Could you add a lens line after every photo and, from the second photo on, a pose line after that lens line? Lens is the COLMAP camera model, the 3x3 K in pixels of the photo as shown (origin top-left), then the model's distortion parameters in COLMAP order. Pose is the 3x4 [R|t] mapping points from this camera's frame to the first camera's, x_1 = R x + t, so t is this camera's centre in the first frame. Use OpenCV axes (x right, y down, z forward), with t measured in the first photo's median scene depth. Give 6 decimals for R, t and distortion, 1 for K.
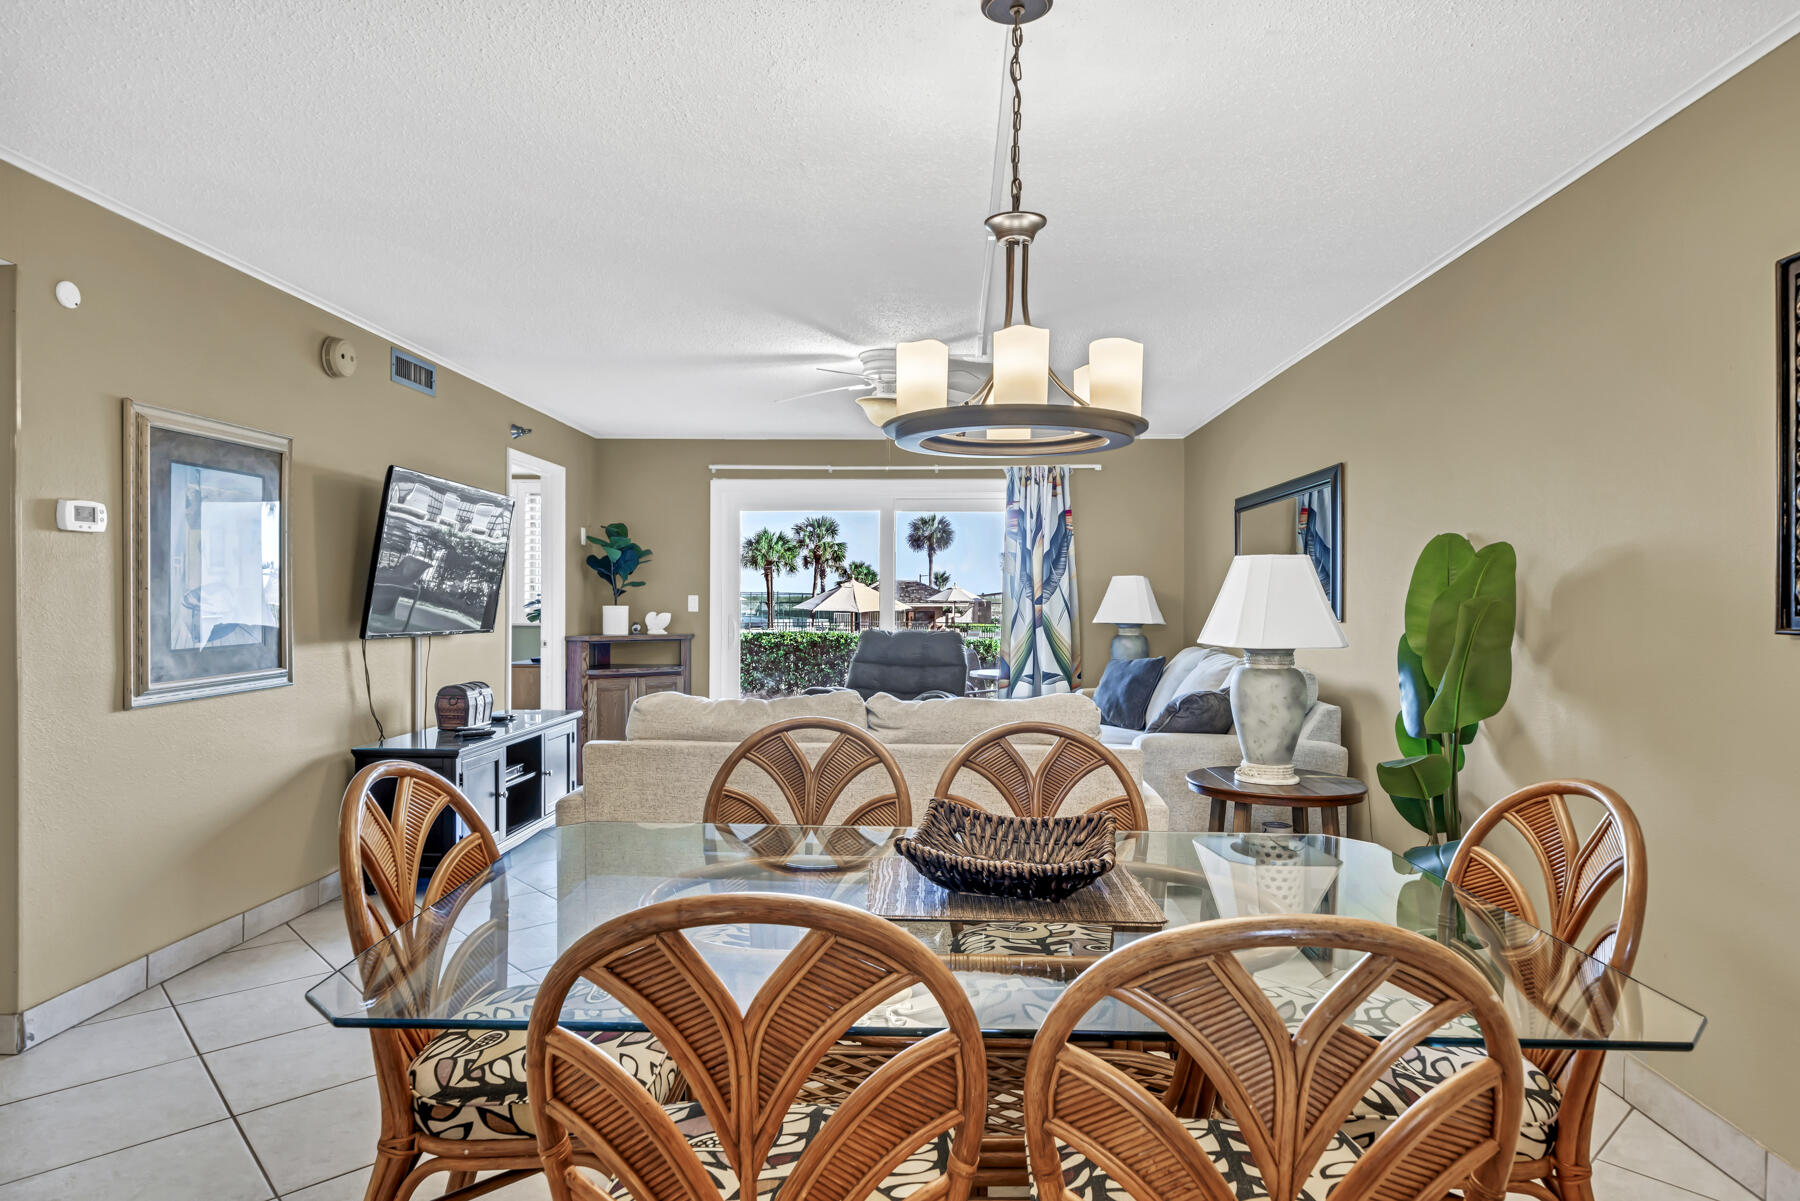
lens RADIAL K [[1022.8, 0, 897.0], [0, 1022.8, 587.4], [0, 0, 1]] dist [-0.003821, -0.000331]
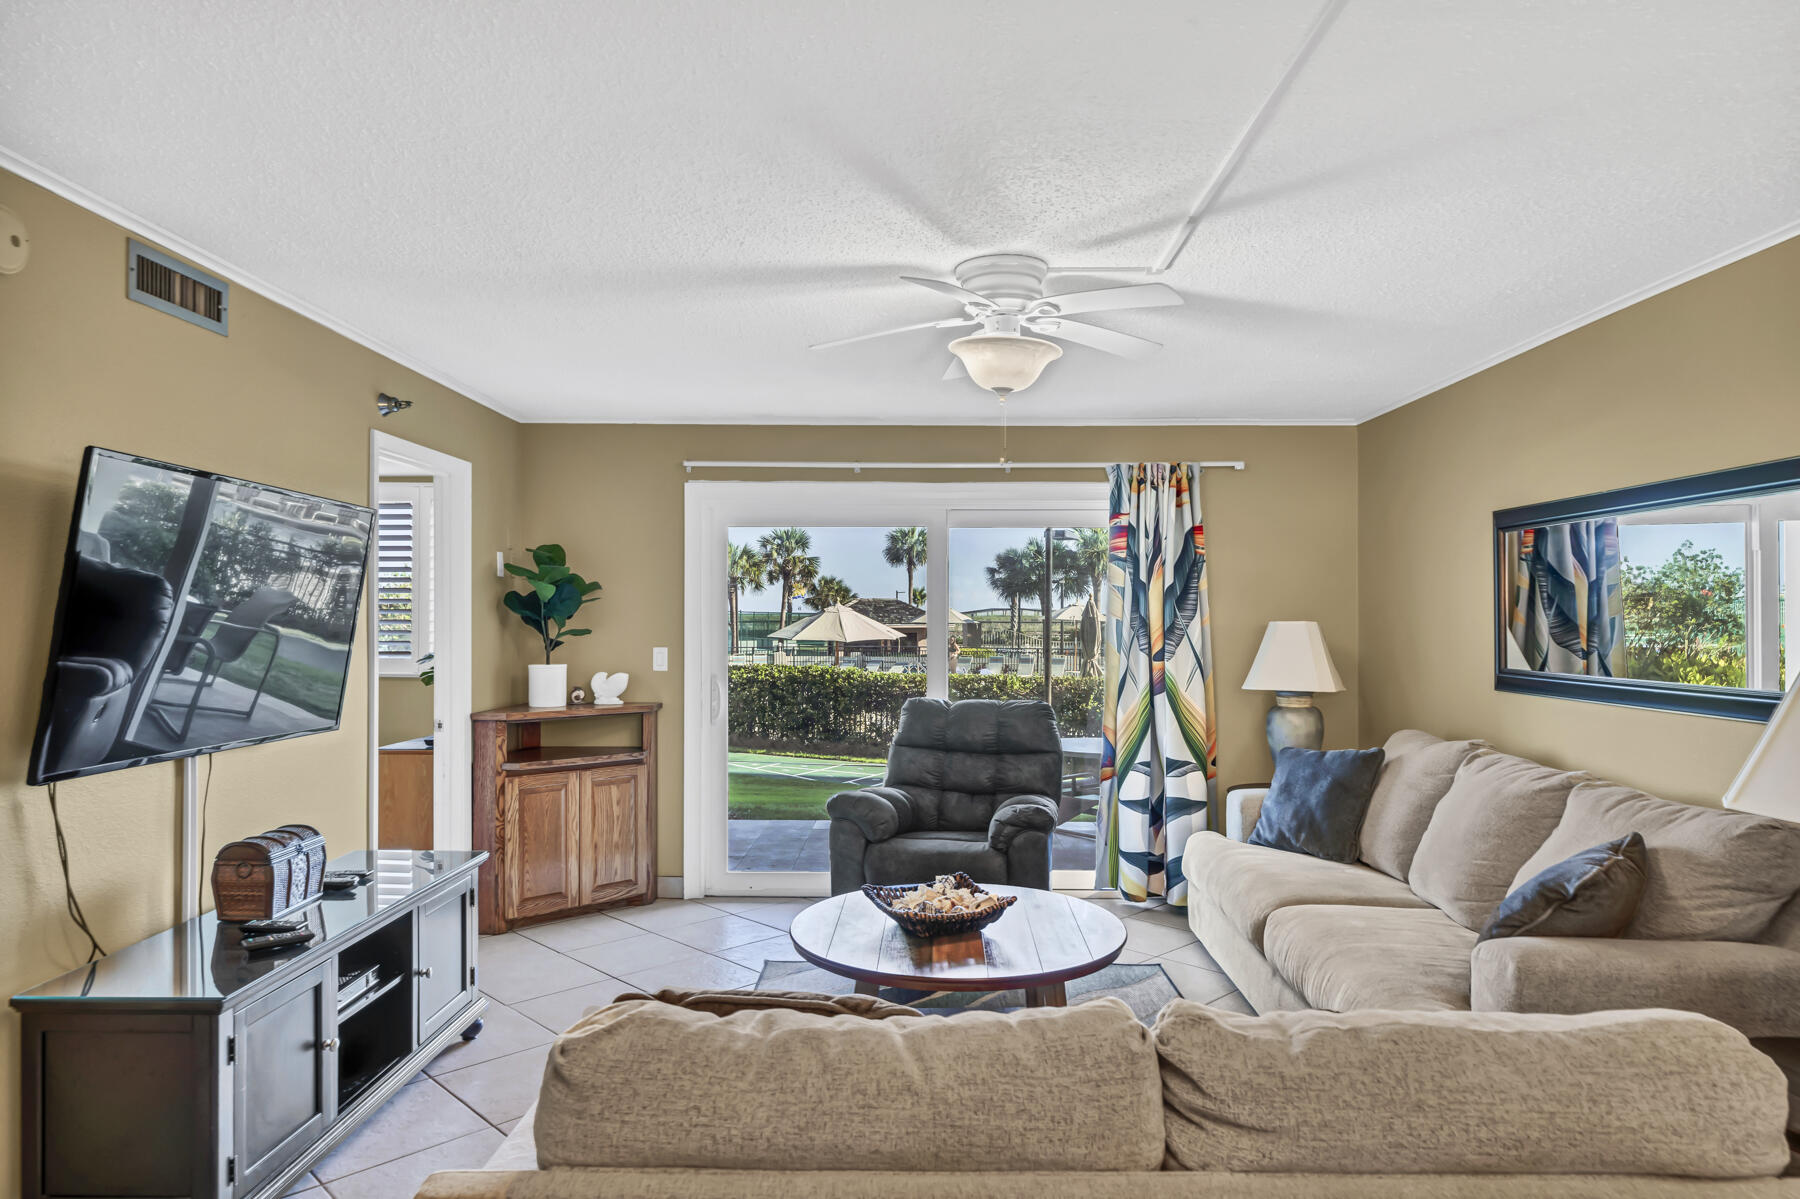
lens RADIAL K [[1089.9, 0, 900.0], [0, 1089.9, 599.5], [0, 0, 1]] dist [0.000814, 0.000737]
pose [[0.999466, -0.001824, 0.032622, -0.062261], [0.001912, 0.999995, -0.002661, -0.023753], [-0.032617, 0.002722, 0.999464, 0.259944]]
